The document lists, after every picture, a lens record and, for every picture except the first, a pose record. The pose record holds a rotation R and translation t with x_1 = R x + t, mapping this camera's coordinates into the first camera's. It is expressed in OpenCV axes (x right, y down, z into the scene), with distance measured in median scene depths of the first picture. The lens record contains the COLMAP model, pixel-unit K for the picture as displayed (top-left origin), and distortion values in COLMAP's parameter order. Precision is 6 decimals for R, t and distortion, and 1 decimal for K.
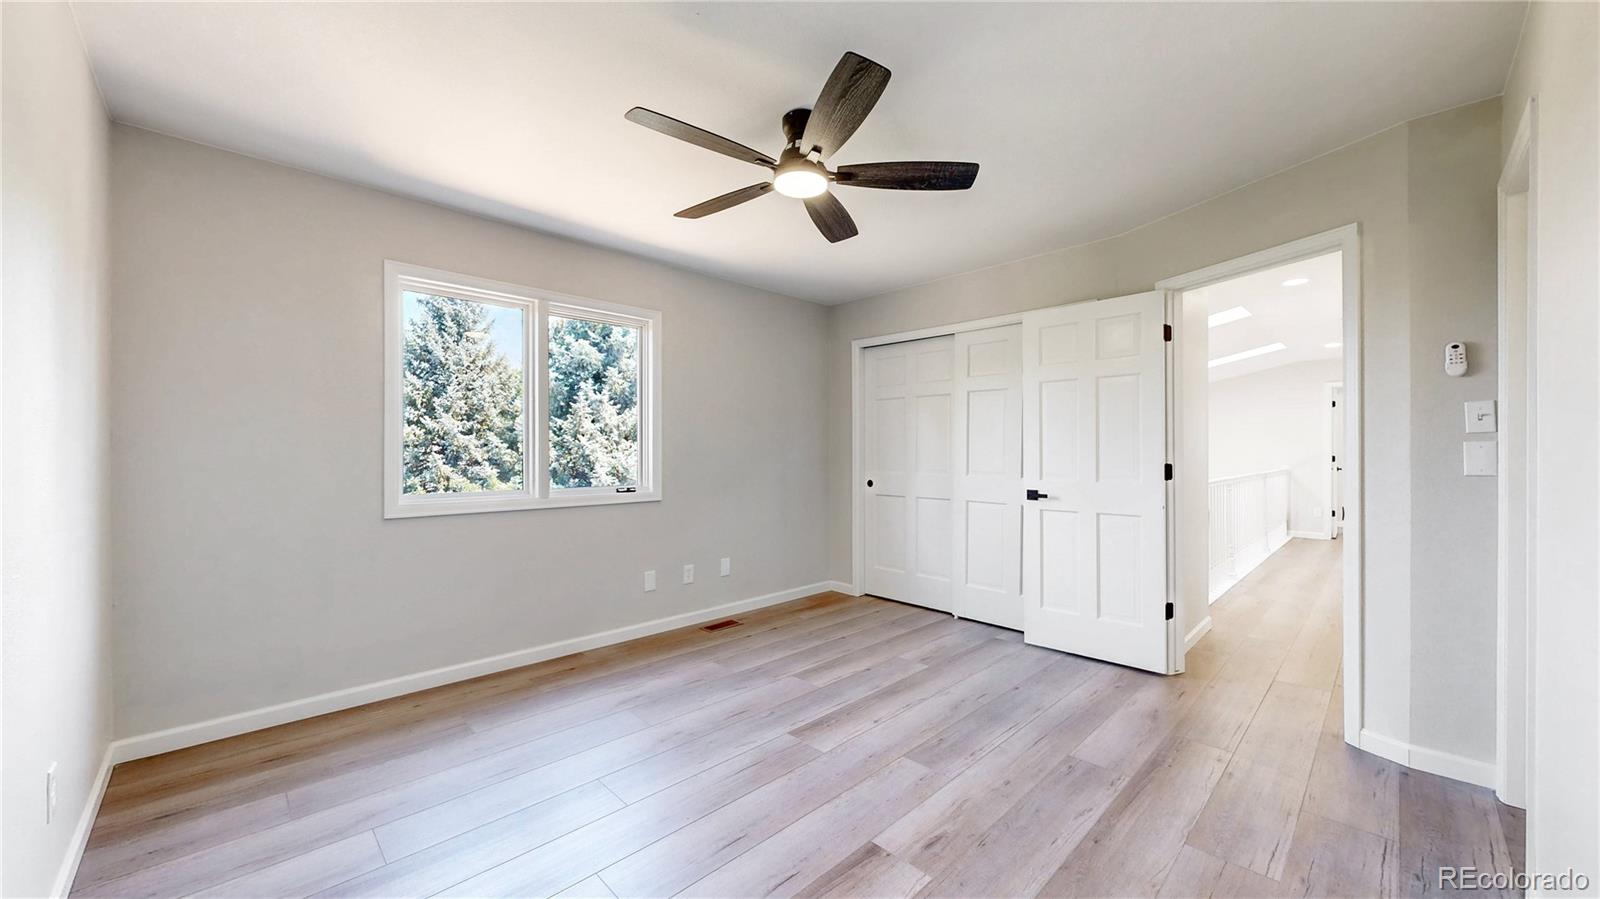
lens RADIAL K [[588.2, 0, 800.0], [0, 588.2, 449.5], [0, 0, 1]] dist [0.001112, 0.000095]
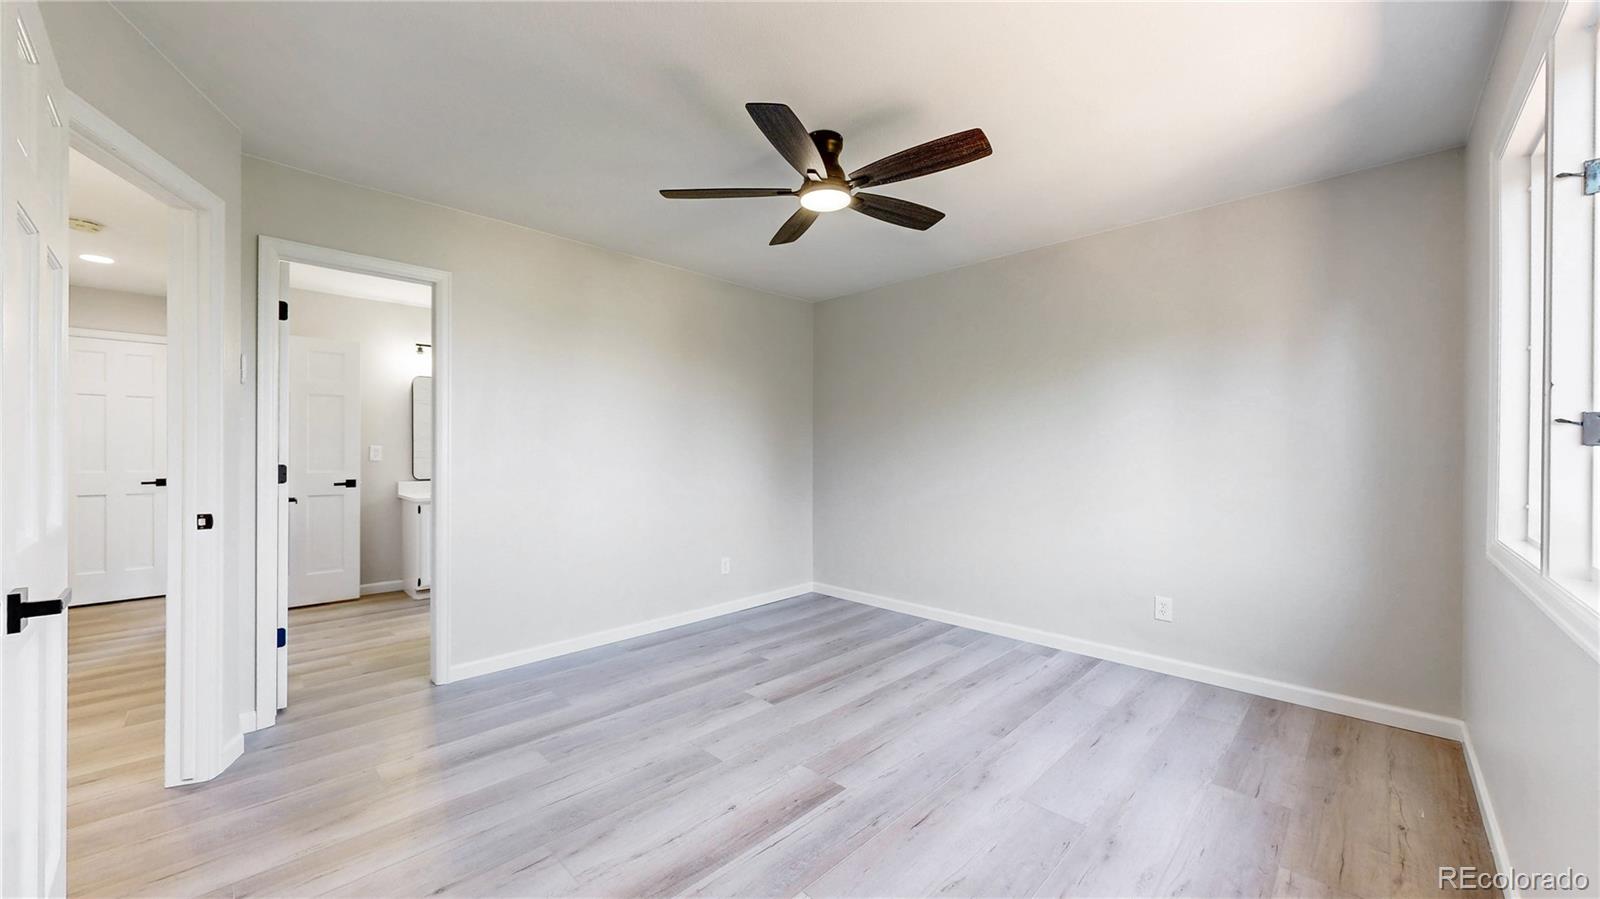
lens RADIAL K [[588.2, 0, 800.0], [0, 588.2, 449.5], [0, 0, 1]] dist [0.001112, 0.000095]
pose [[-0.999914, -0.001118, -0.013100, 0.060588], [-0.001057, 0.999988, -0.004685, 0.005498], [0.013105, -0.004670, -0.999903, 2.053243]]
